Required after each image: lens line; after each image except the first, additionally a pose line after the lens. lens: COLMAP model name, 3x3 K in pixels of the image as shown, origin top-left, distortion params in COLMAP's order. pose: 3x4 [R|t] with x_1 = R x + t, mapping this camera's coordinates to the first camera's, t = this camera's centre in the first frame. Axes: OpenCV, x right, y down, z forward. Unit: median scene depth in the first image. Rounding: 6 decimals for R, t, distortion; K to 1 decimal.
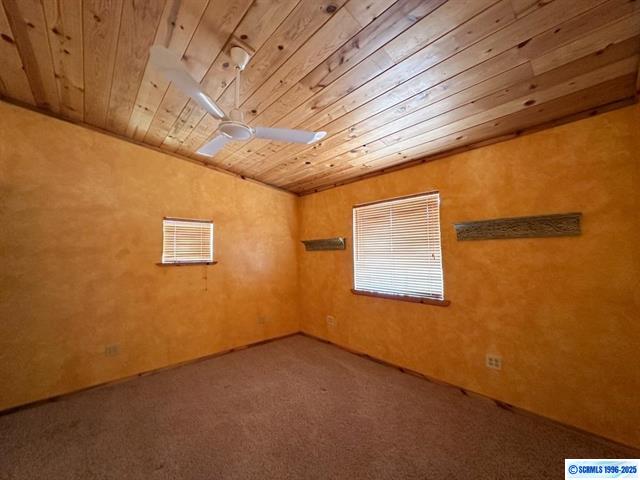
lens RADIAL K [[255.8, 0, 318.4], [0, 255.8, 239.8], [0, 0, 1]] dist [-0.001812, -0.000011]
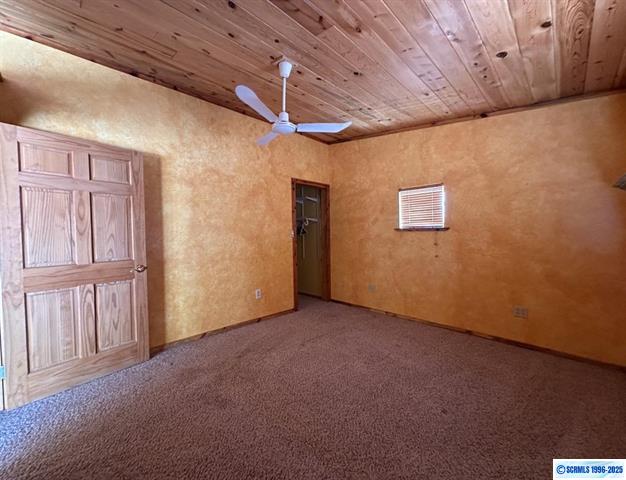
lens RADIAL K [[259.1, 0, 311.3], [0, 259.1, 239.3], [0, 0, 1]] dist [-0.000348, 0.000230]
pose [[0.037151, 0.042115, -0.998422, 0.520637], [0.070209, 0.996533, 0.044648, 0.054682], [0.996840, -0.071757, 0.034066, 0.504307]]
